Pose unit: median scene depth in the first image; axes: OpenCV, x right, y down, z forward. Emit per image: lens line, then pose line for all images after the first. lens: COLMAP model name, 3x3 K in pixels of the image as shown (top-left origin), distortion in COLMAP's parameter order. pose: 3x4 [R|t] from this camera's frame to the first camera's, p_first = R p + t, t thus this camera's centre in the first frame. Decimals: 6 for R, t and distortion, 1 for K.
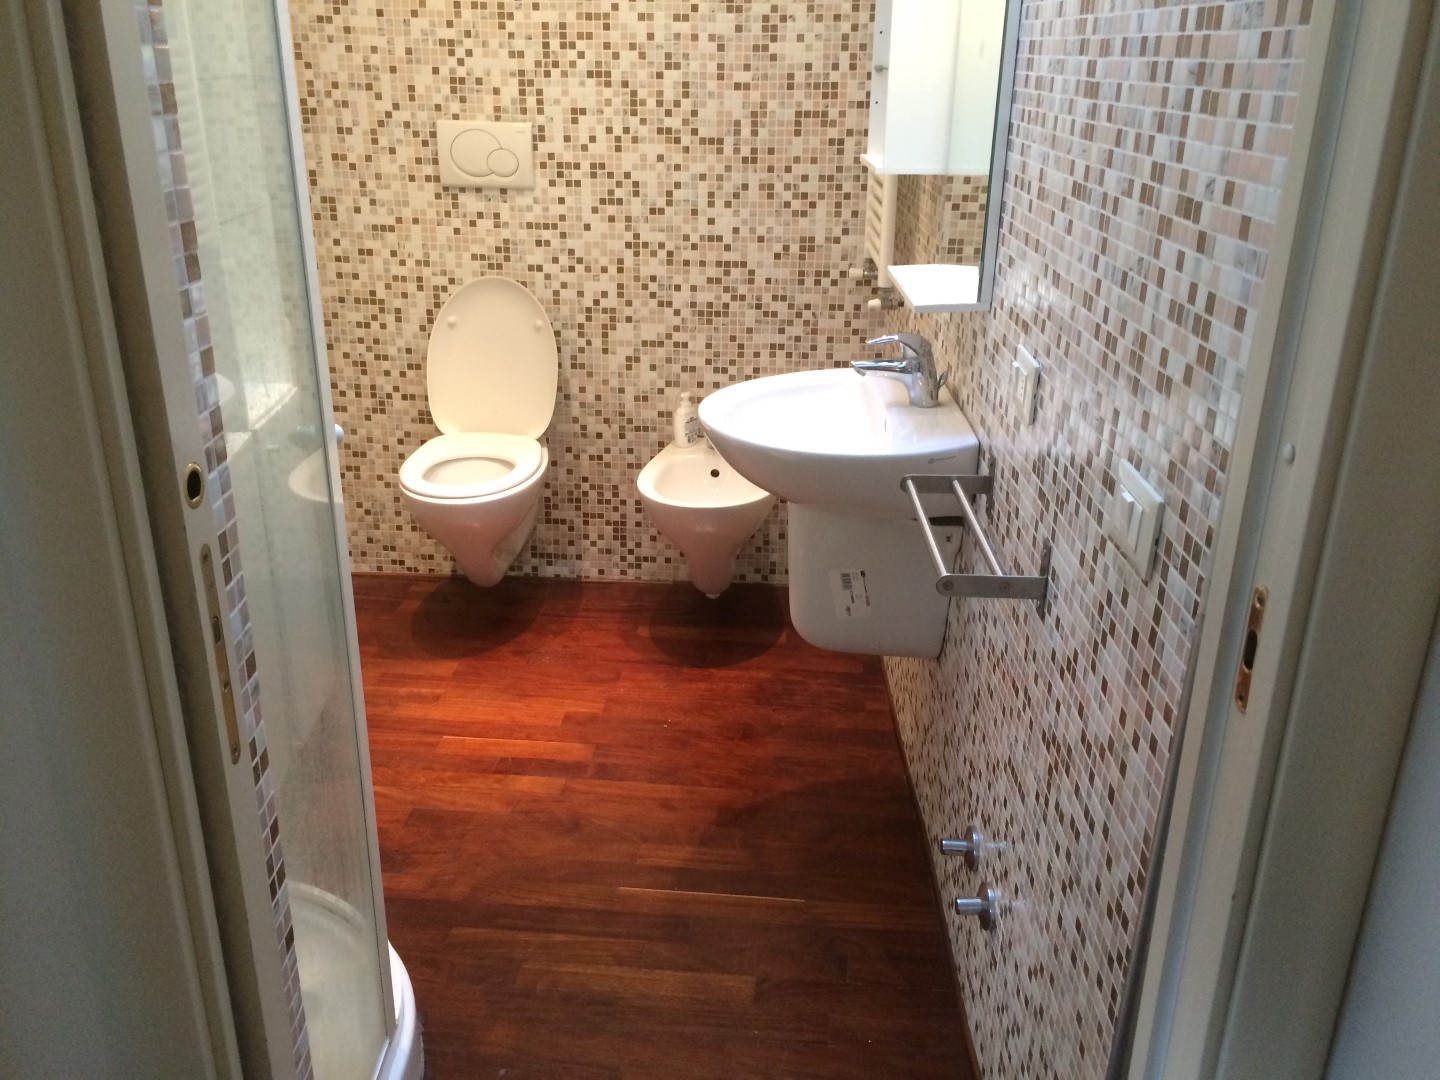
lens RADIAL K [[1237.1, 0, 712.6], [0, 1237.1, 545.6], [0, 0, 1]] dist [0.076411, -0.108339]
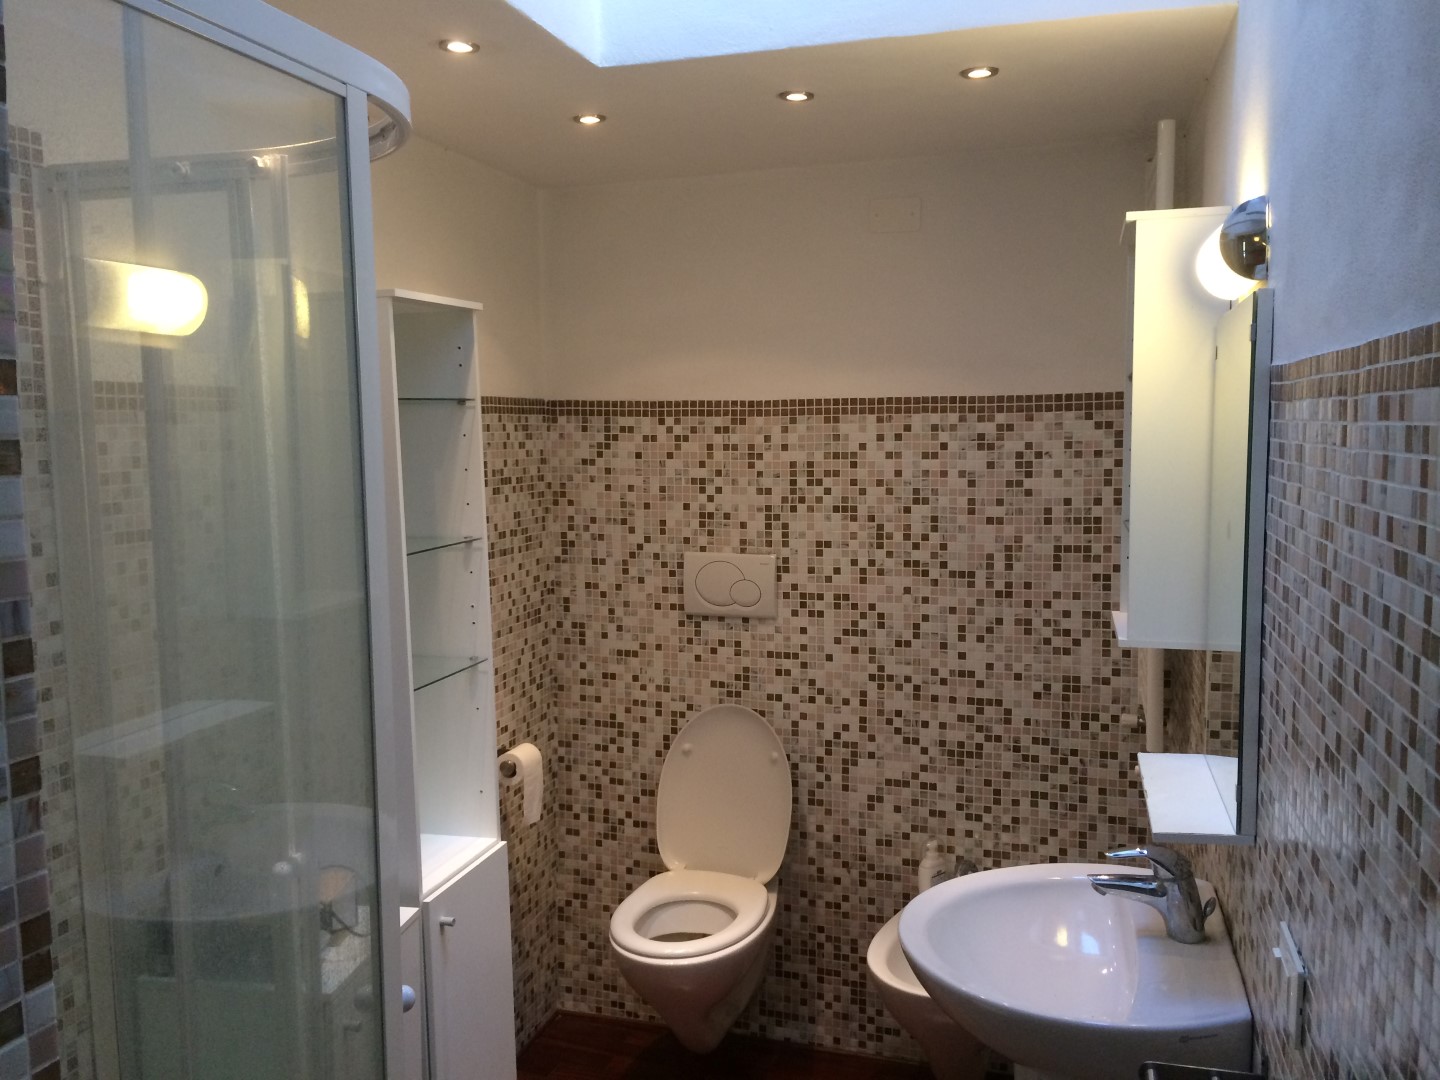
lens RADIAL K [[1237.1, 0, 719.1], [0, 1237.1, 531.0], [0, 0, 1]] dist [0.076411, -0.108339]
pose [[0.967225, 0.001553, -0.253917, 0.057463], [-0.073467, 0.958924, -0.273984, -0.082870], [0.243062, 0.283659, 0.927609, 0.074064]]
